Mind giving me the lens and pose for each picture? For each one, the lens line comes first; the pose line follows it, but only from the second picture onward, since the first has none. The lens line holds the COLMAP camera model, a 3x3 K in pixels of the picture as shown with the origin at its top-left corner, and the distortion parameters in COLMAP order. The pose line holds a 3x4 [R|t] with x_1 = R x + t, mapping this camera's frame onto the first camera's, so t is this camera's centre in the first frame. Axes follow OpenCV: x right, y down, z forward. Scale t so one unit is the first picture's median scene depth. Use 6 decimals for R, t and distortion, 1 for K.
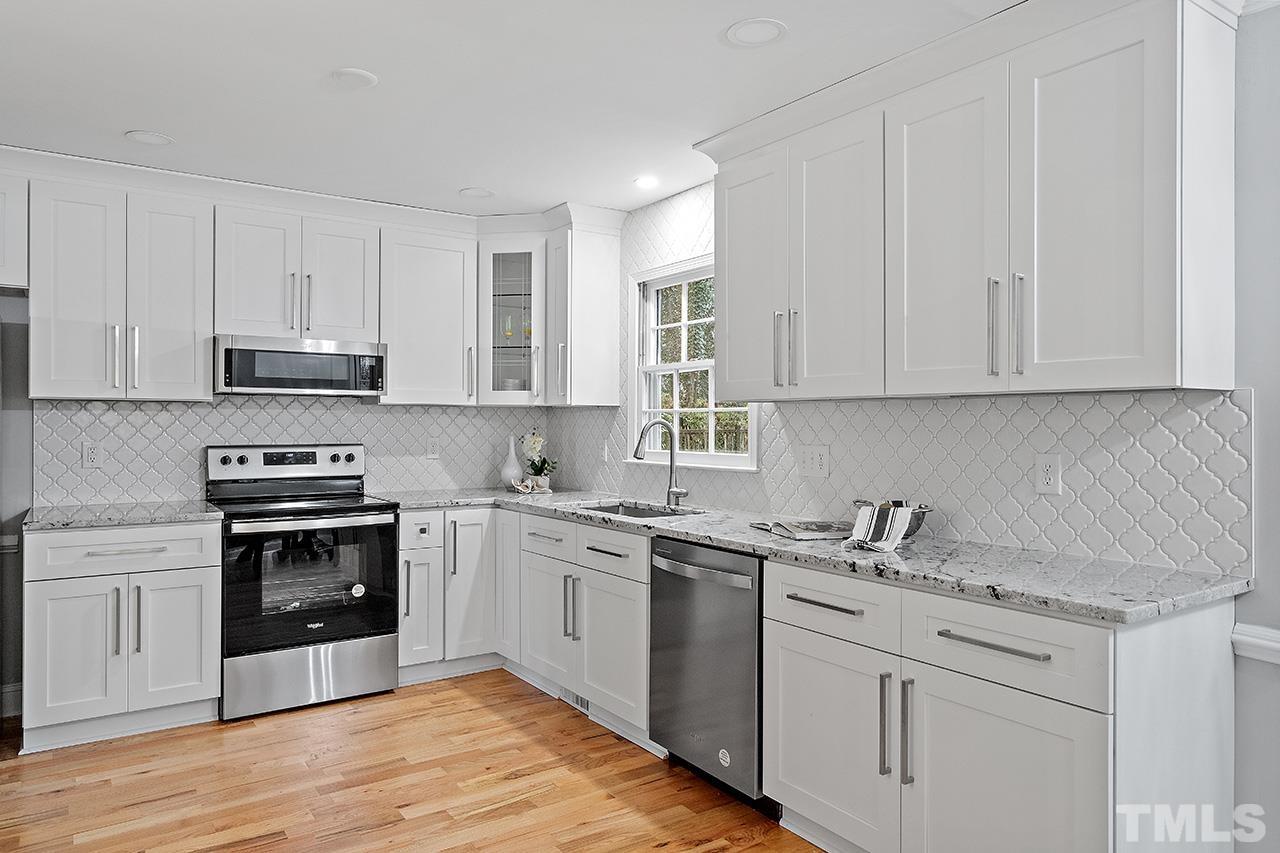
lens RADIAL K [[830.1, 0, 640.0], [0, 830.1, 426.5], [0, 0, 1]] dist [-0.003258, -0.000078]
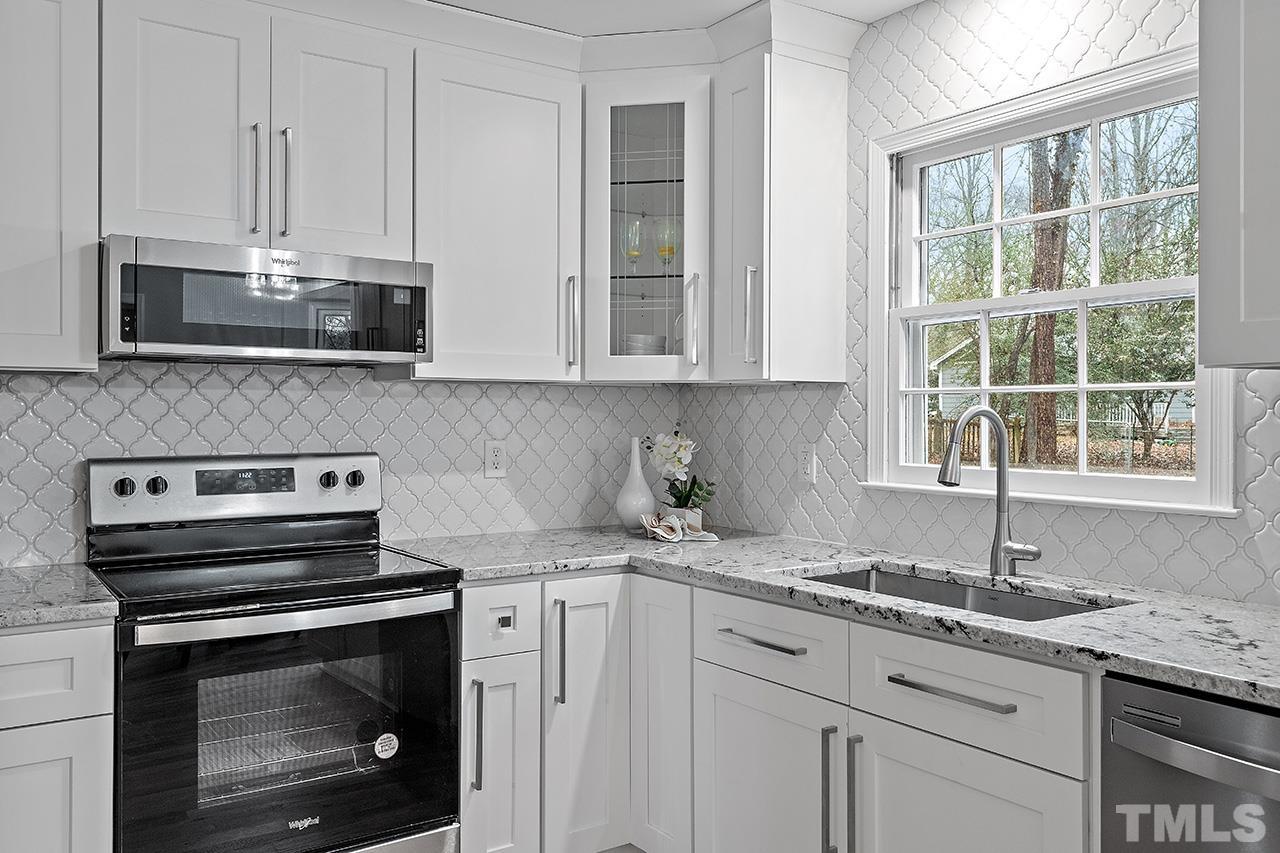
lens RADIAL K [[1023.5, 0, 641.9], [0, 1023.5, 414.5], [0, 0, 1]] dist [0.007950, -0.001101]
pose [[0.999999, -0.001501, -0.000321, -0.168994], [0.001500, 0.999995, -0.002609, -0.002215], [0.000325, 0.002609, 0.999997, 0.345280]]
